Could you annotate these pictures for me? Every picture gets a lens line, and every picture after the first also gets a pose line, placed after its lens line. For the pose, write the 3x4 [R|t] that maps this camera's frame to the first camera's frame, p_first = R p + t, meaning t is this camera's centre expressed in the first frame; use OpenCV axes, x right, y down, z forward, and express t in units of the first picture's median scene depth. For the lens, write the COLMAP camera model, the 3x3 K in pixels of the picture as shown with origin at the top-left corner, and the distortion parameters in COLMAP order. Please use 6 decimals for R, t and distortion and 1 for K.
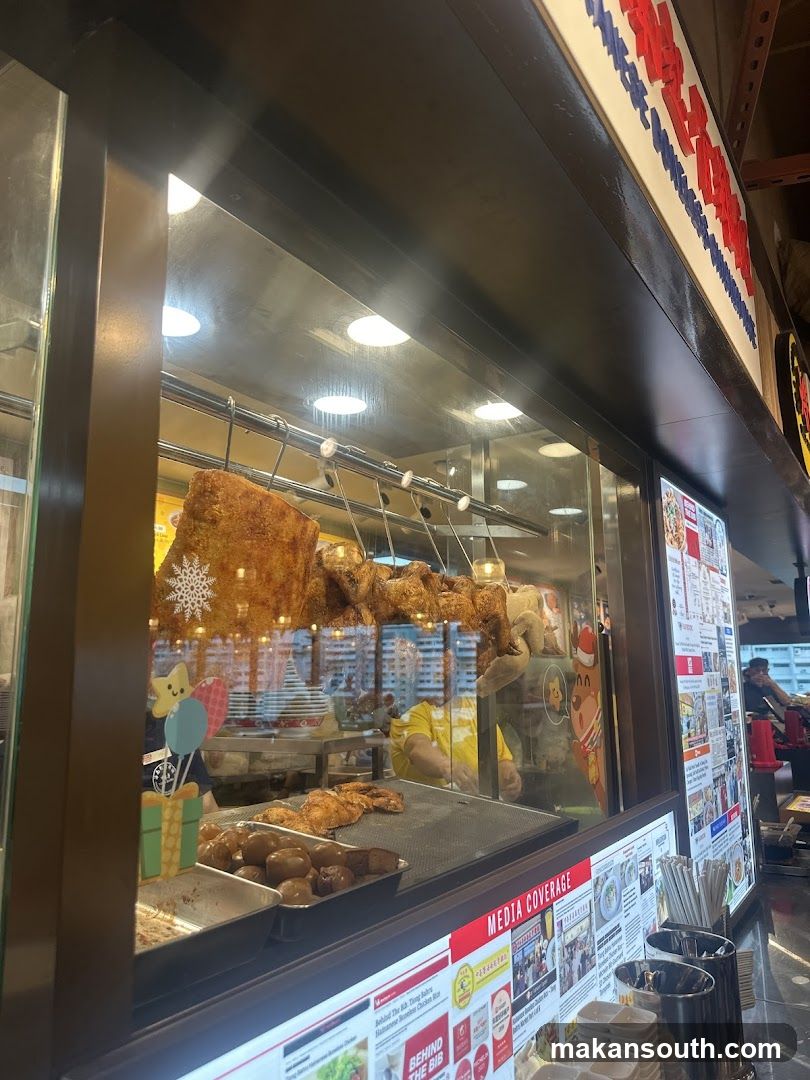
lens RADIAL K [[762.2, 0, 406.0], [0, 762.2, 548.0], [0, 0, 1]] dist [0.044387, -0.058509]
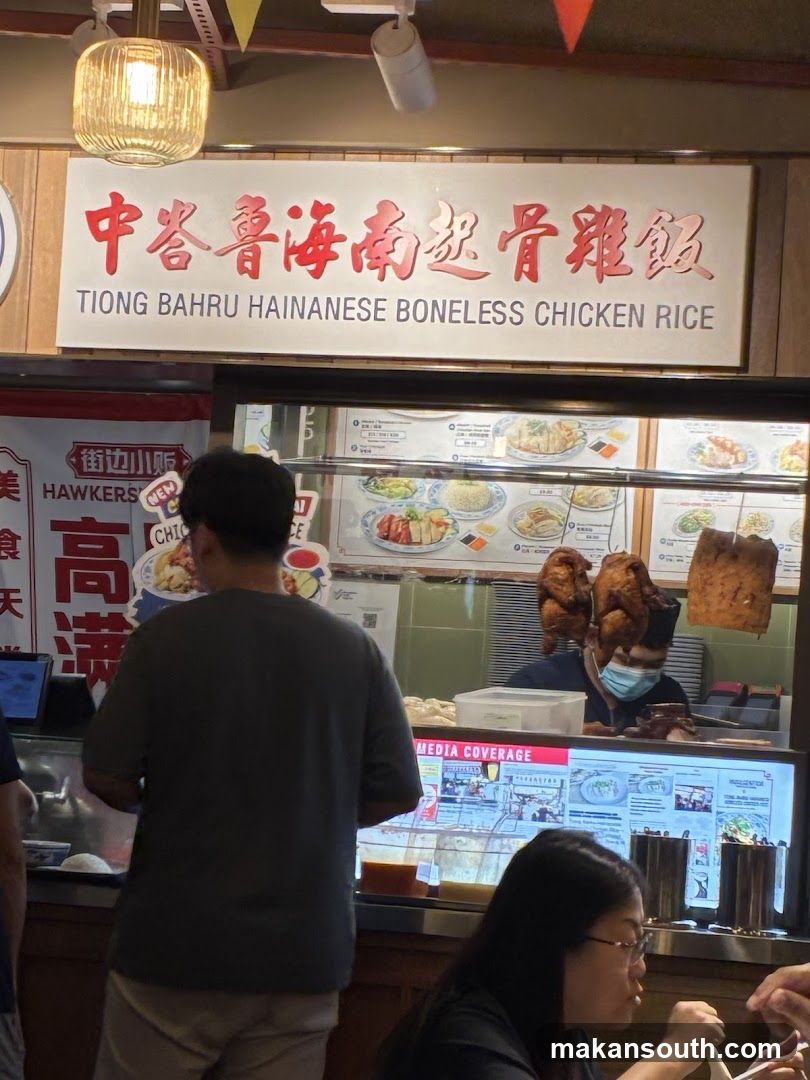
lens RADIAL K [[3596.4, 0, 405.0], [0, 3596.4, 540.0], [0, 0, 1]] dist [0.228053, 0.666342]
pose [[0.252711, -0.027395, -0.967154, 7.772401], [0.094929, 0.995478, -0.003393, 0.021025], [0.962874, -0.090954, 0.254169, -1.082049]]
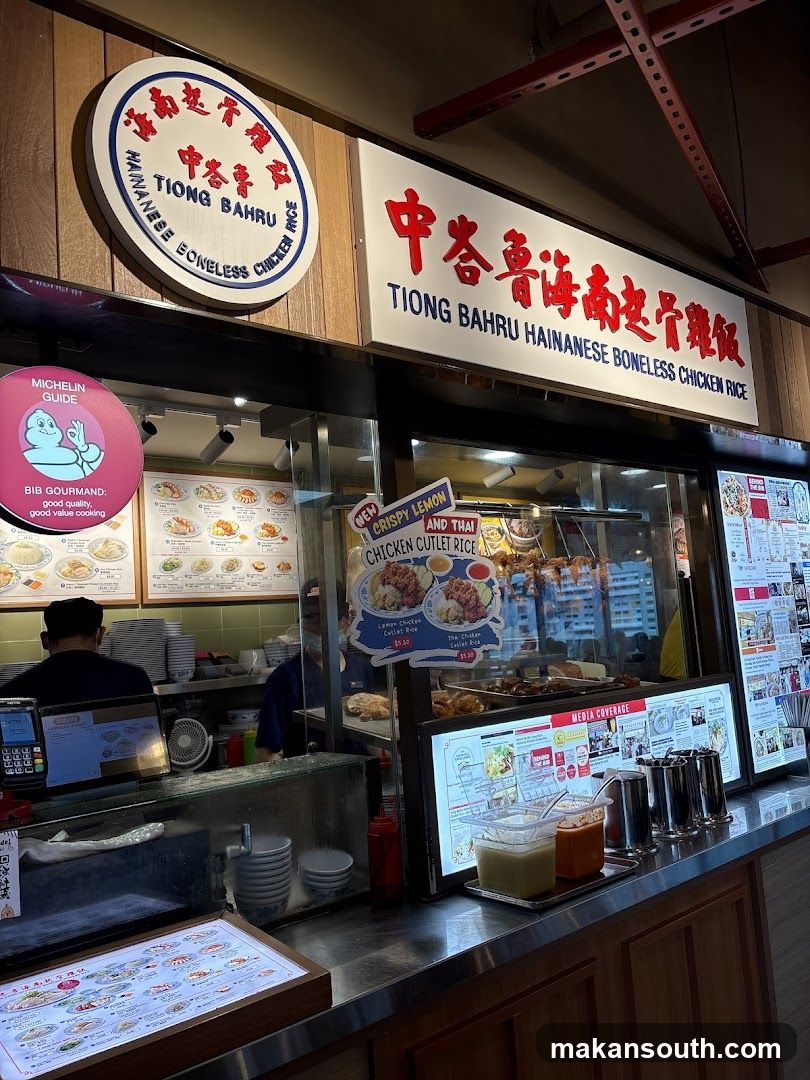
lens RADIAL K [[806.4, 0, 397.2], [0, 806.4, 541.4], [0, 0, 1]] dist [0.109396, -0.201811]
pose [[0.956595, -0.090733, -0.276937, 0.299729], [0.109230, 0.992651, 0.052079, -0.193711], [0.270176, -0.080068, 0.959476, -1.302231]]
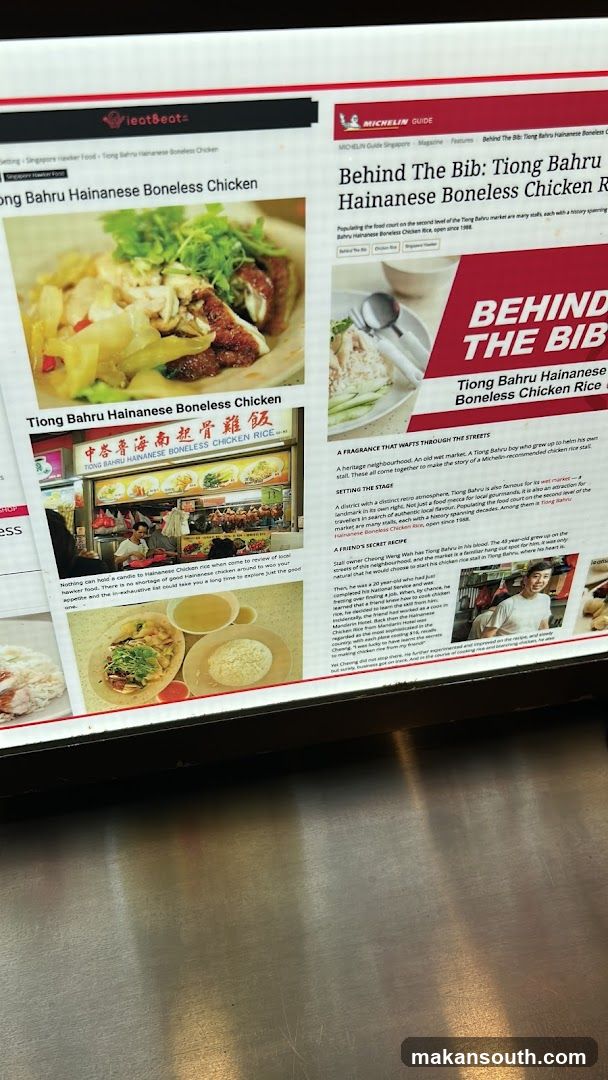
lens RADIAL K [[894.0, 0, 304.0], [0, 894.0, 540.0], [0, 0, 1]] dist [0.011266, -0.001720]
pose [[0.716802, 0.424324, -0.553303, 0.194686], [0.116923, 0.709139, 0.695306, 0.316793], [0.687404, -0.563090, 0.458699, 0.495506]]
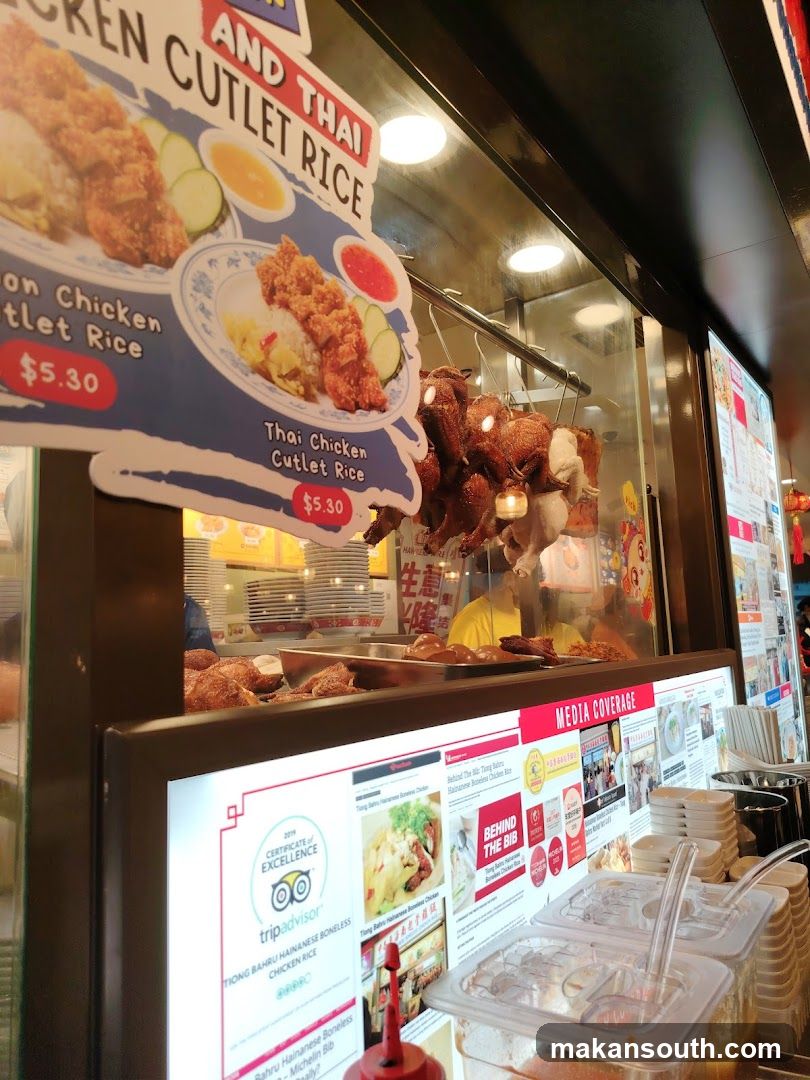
lens RADIAL K [[762.2, 0, 406.0], [0, 762.2, 548.0], [0, 0, 1]] dist [0.044387, -0.058509]
pose [[0.999176, -0.033748, -0.022535, -0.042697], [0.034790, 0.998263, 0.047536, 0.218237], [0.020892, -0.048281, 0.998615, 0.079990]]
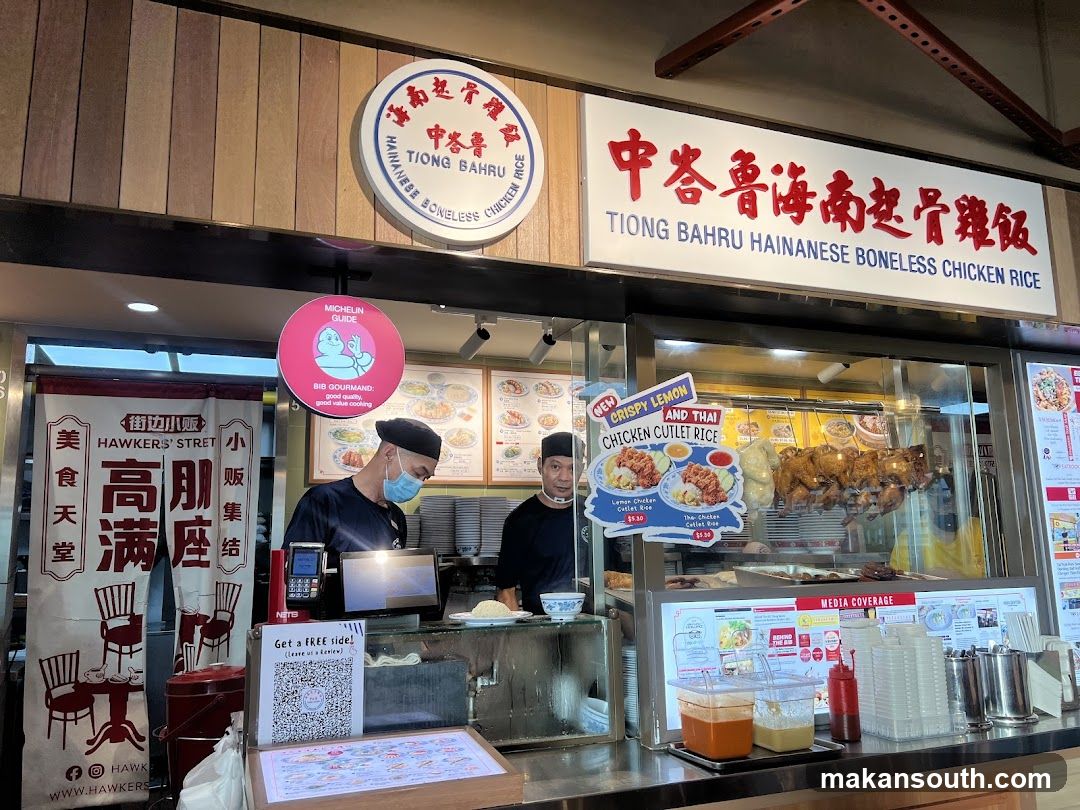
lens RADIAL K [[802.3, 0, 534.7], [0, 802.3, 410.7], [0, 0, 1]] dist [0.065878, -0.067674]
pose [[0.821963, -0.096561, -0.561295, 0.770663], [0.105723, 0.994263, -0.016225, -0.138026], [0.559642, -0.046006, 0.827457, -1.409510]]
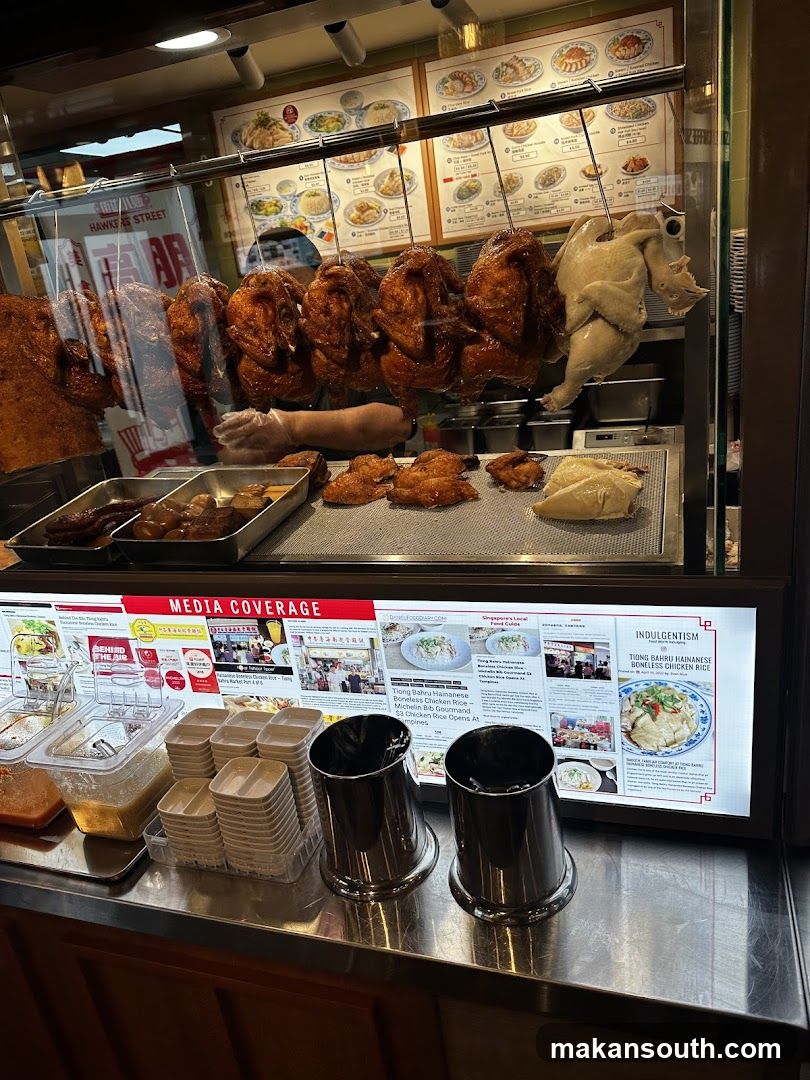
lens RADIAL K [[749.1, 0, 406.5], [0, 749.1, 534.1], [0, 0, 1]] dist [0.099275, -0.182549]
pose [[0.267173, 0.304662, -0.914221, 1.258422], [0.286490, 0.880699, 0.377216, 0.008920], [0.920077, -0.362698, 0.148017, 1.126026]]
